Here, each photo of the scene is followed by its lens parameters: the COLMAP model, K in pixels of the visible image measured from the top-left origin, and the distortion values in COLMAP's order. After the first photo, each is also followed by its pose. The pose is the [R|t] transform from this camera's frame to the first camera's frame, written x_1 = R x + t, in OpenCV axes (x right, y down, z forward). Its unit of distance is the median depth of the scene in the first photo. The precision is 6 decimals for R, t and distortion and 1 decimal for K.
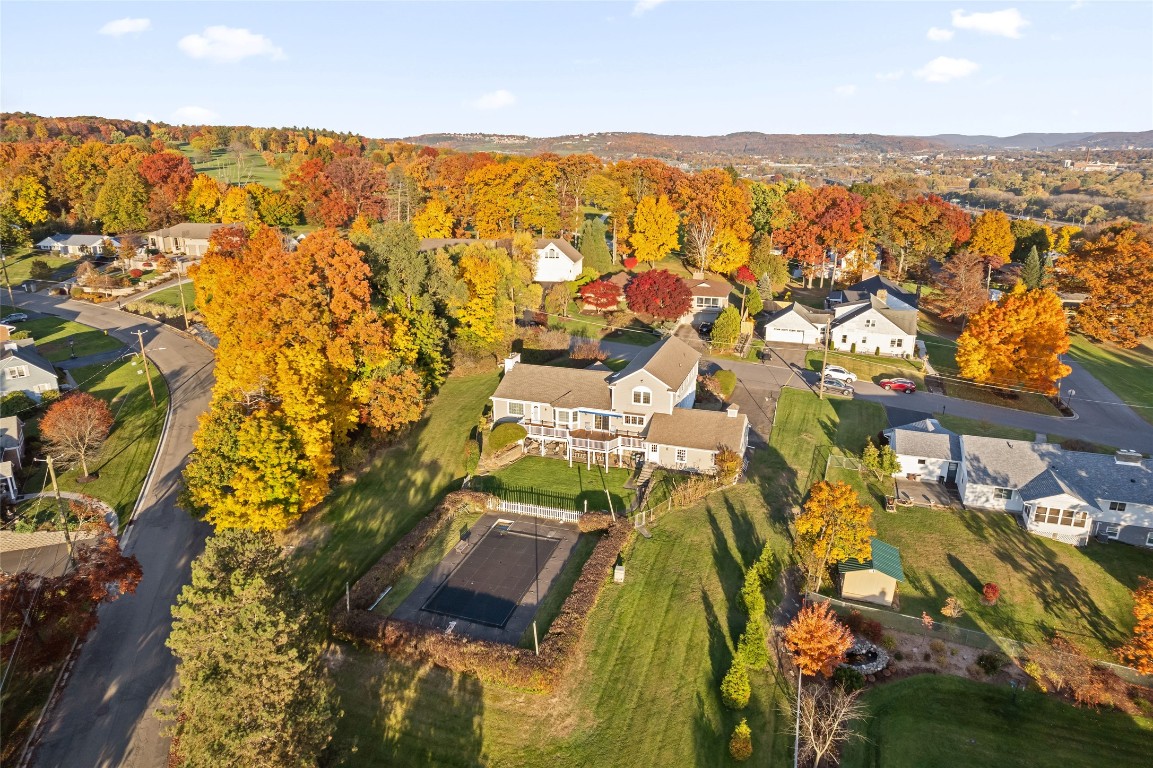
lens RADIAL K [[701.9, 0, 610.6], [0, 701.9, 412.8], [0, 0, 1]] dist [-0.068970, 0.052725]
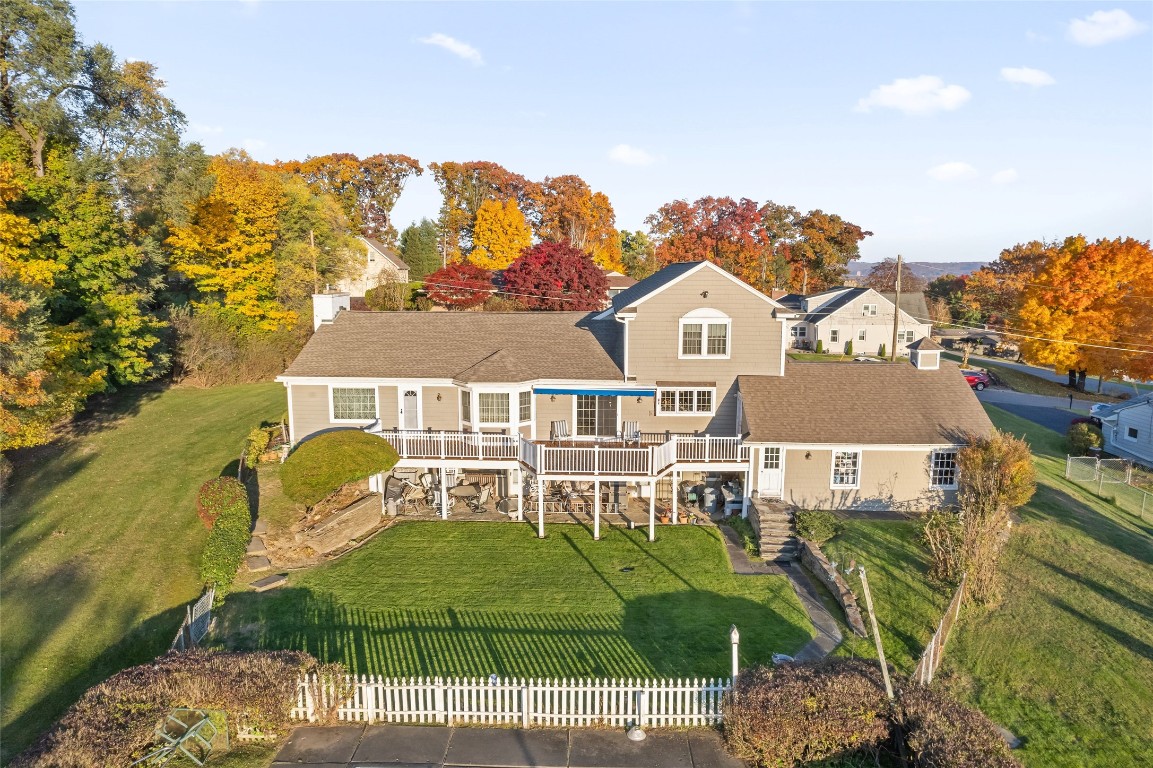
lens RADIAL K [[701.9, 0, 610.6], [0, 701.9, 412.8], [0, 0, 1]] dist [-0.068970, 0.052725]
pose [[0.953370, -0.048220, 0.297927, -0.122827], [0.094954, 0.984947, -0.144441, 0.069499], [-0.286478, 0.165995, 0.943597, 0.652358]]
